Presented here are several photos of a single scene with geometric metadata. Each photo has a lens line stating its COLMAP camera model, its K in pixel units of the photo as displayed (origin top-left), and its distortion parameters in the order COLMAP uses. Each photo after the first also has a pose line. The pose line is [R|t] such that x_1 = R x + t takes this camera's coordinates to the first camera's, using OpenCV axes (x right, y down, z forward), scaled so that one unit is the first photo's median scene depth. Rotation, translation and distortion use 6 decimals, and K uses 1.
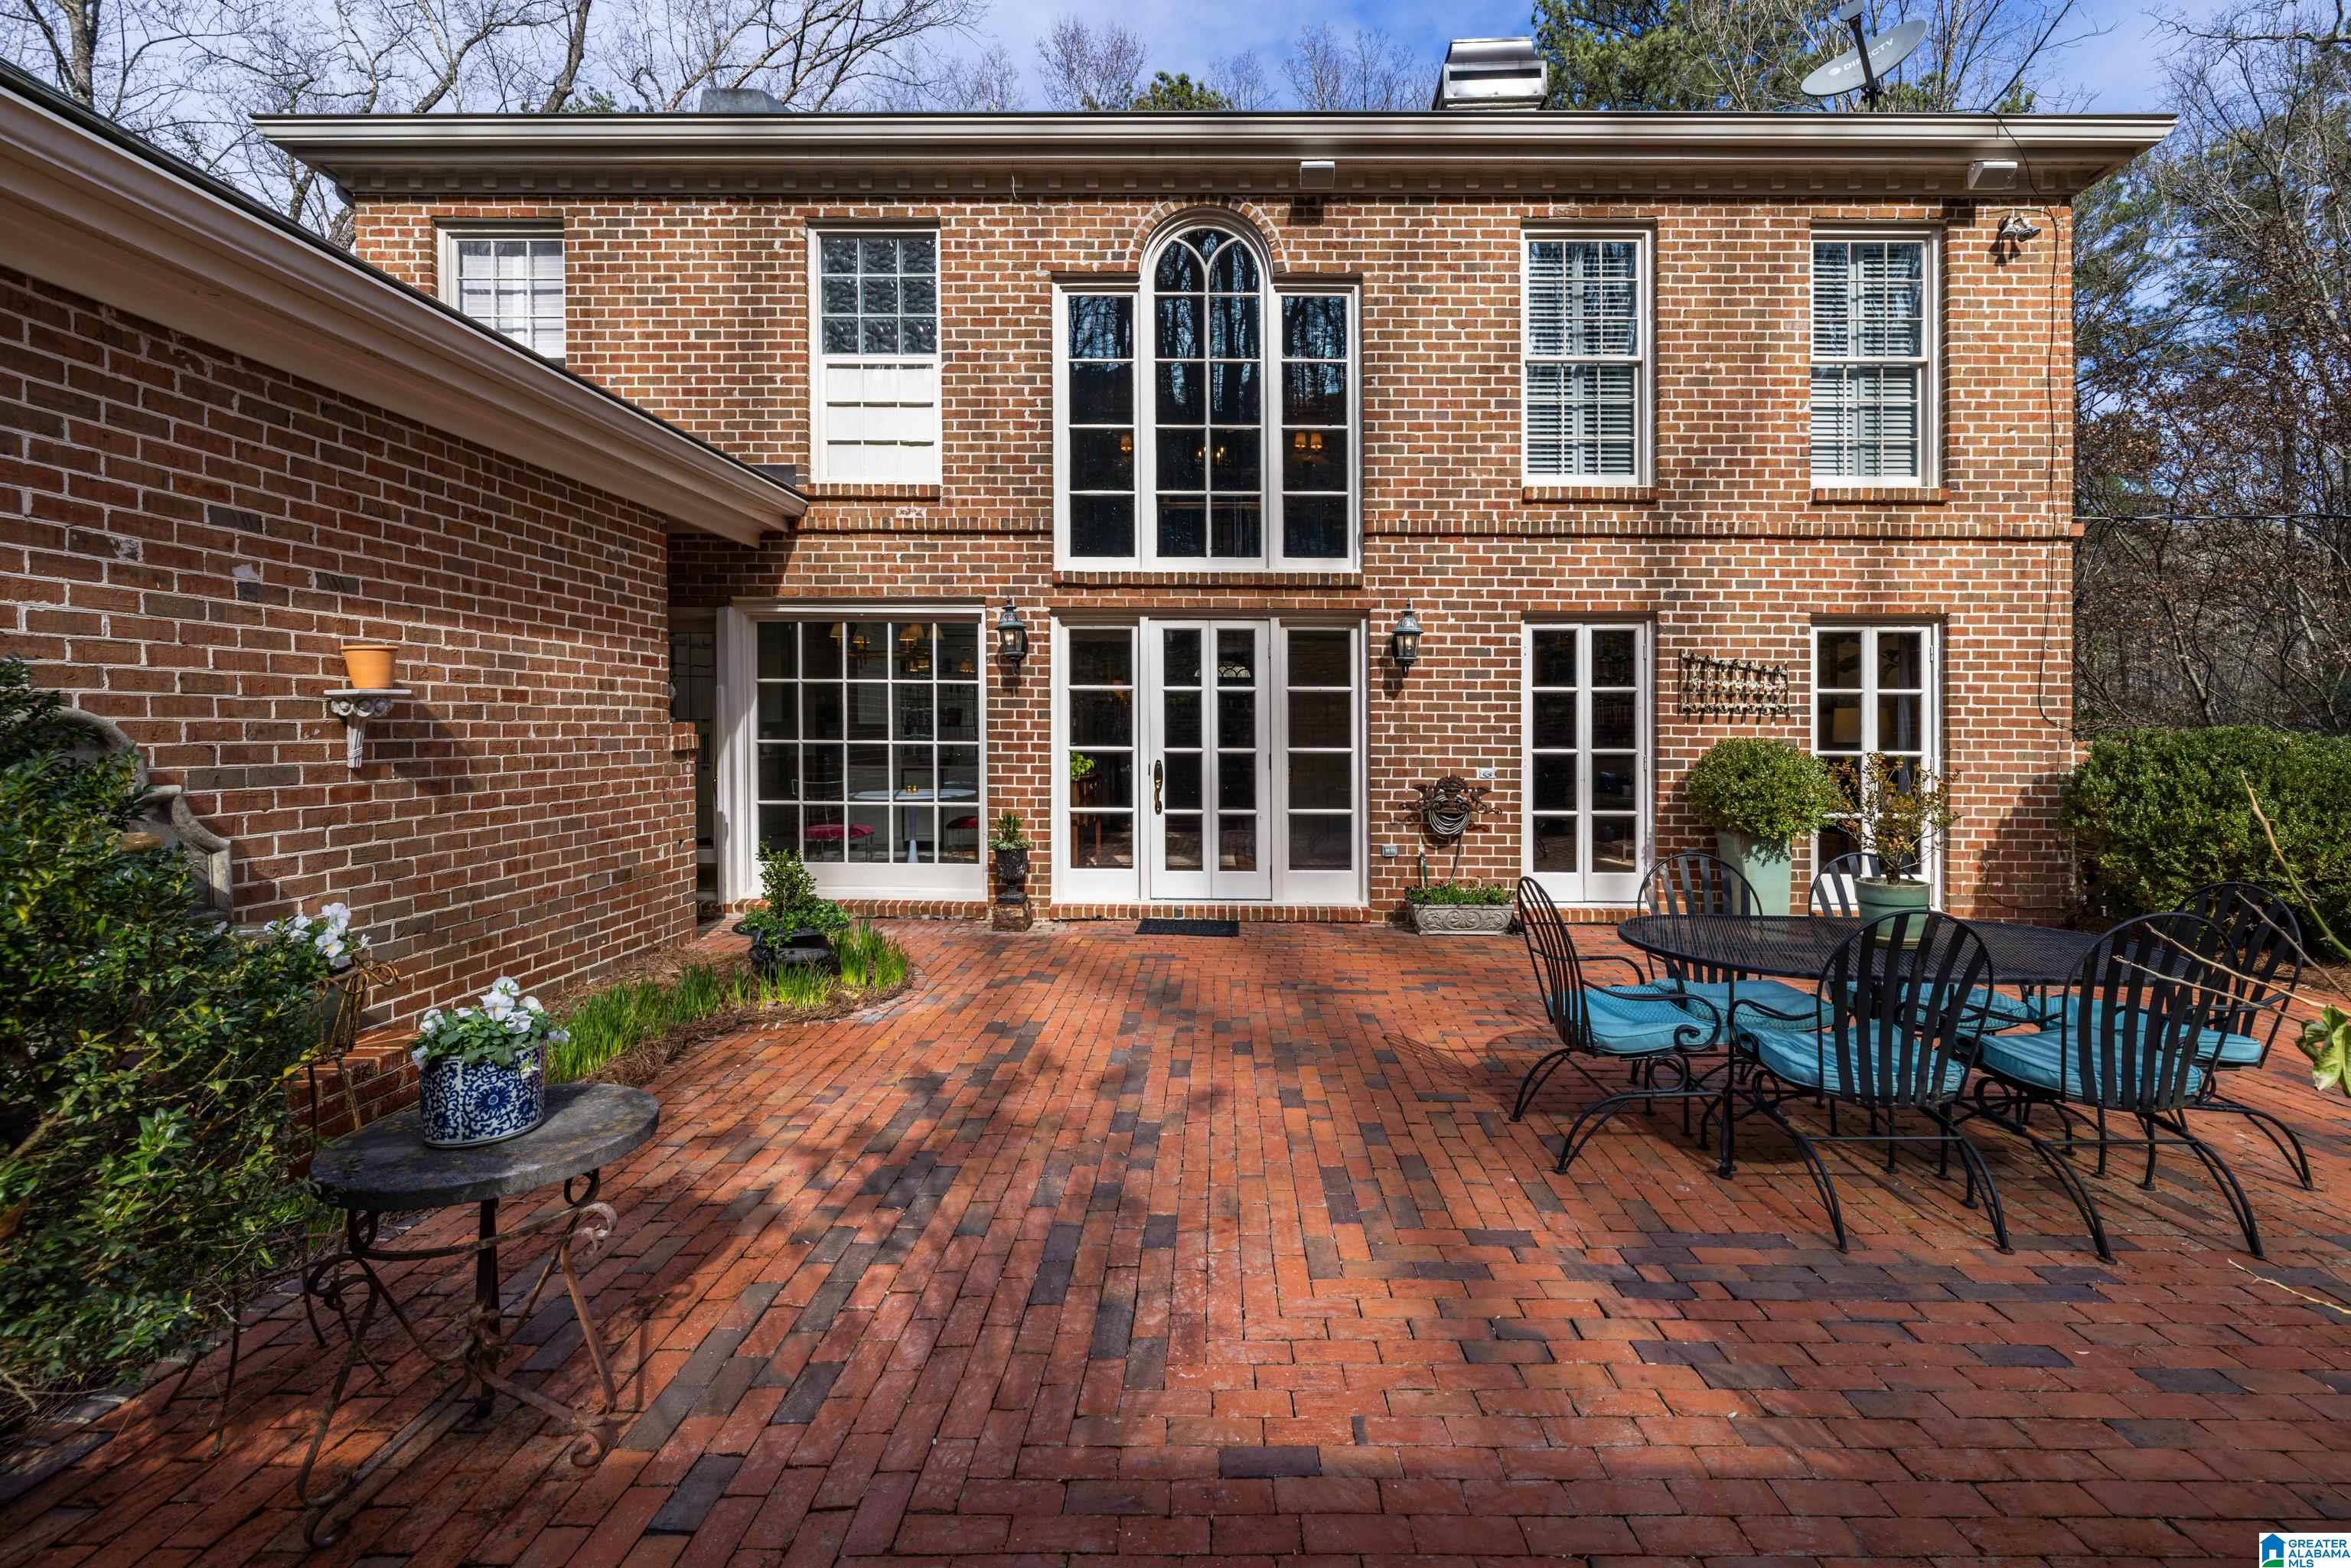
lens RADIAL K [[1000.4, 0, 1229.0], [0, 1000.4, 732.3], [0, 0, 1]] dist [-0.000389, 0.000310]
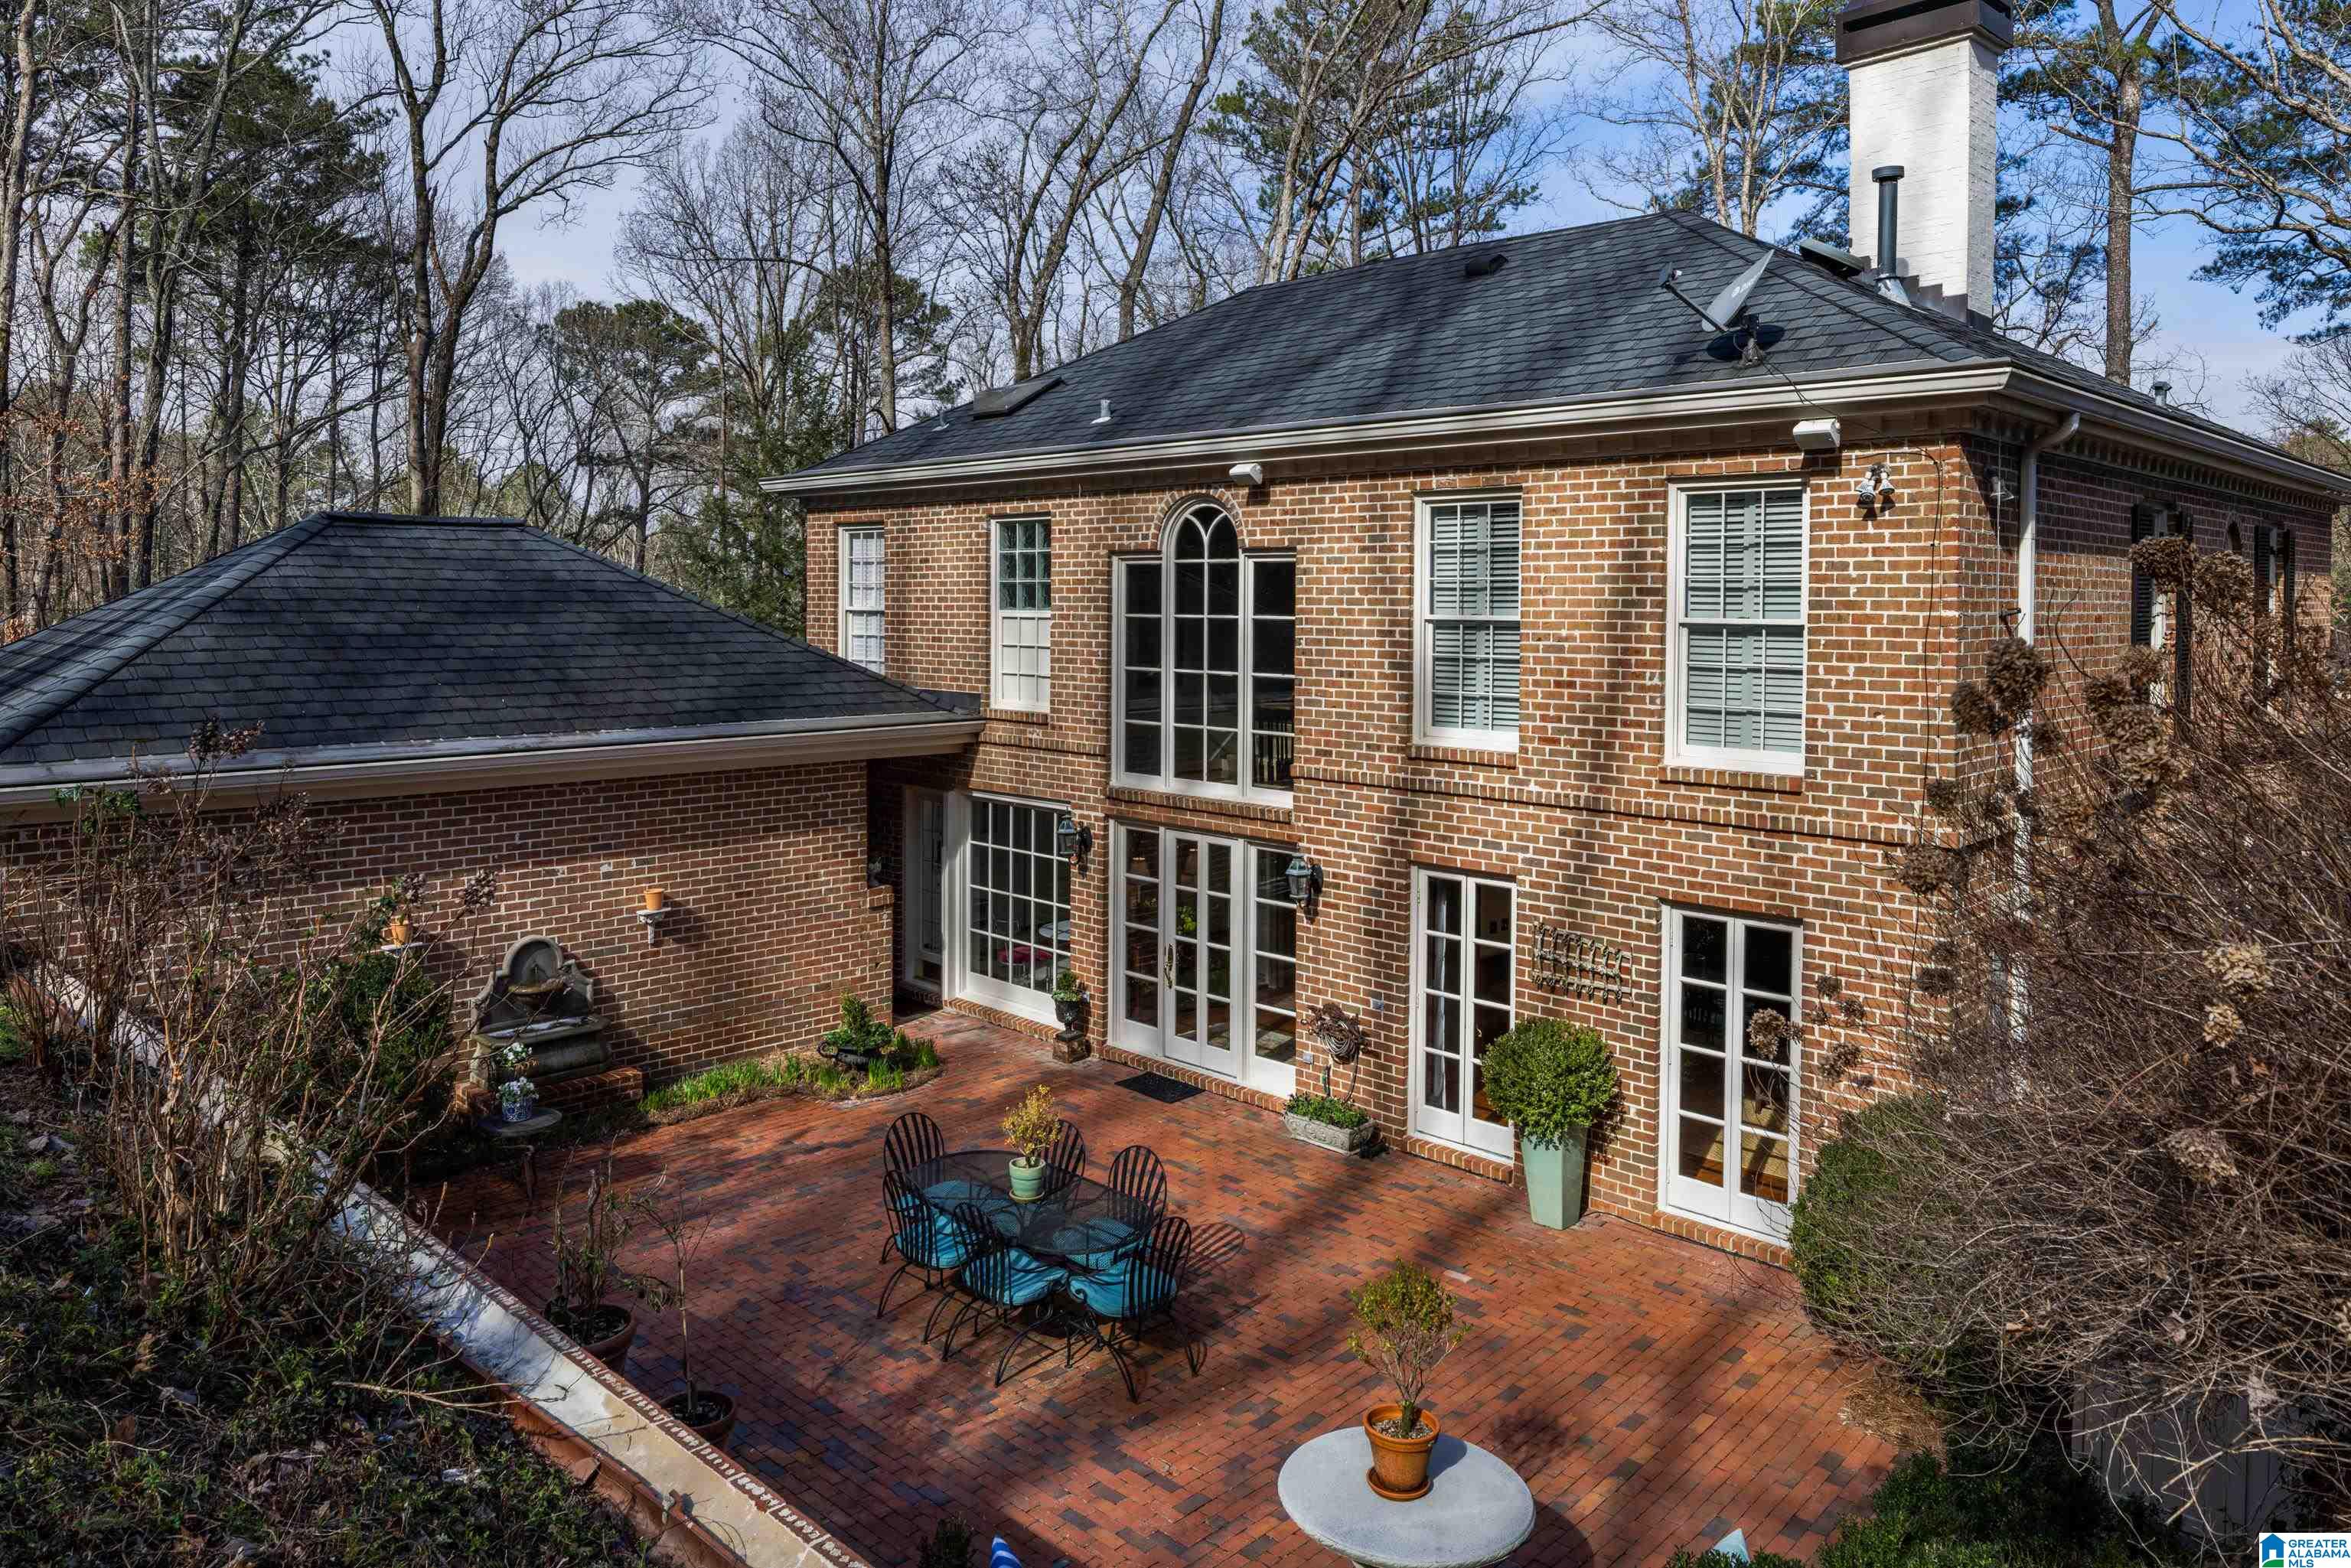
lens RADIAL K [[1612.5, 0, 1198.0], [0, 1612.5, 641.6], [0, 0, 1]] dist [-0.008838, -0.004482]
pose [[0.717043, 0.023644, -0.696628, 1.319265], [-0.012841, 0.999703, 0.020714, -0.384685], [0.696910, -0.005907, 0.717134, -0.384995]]
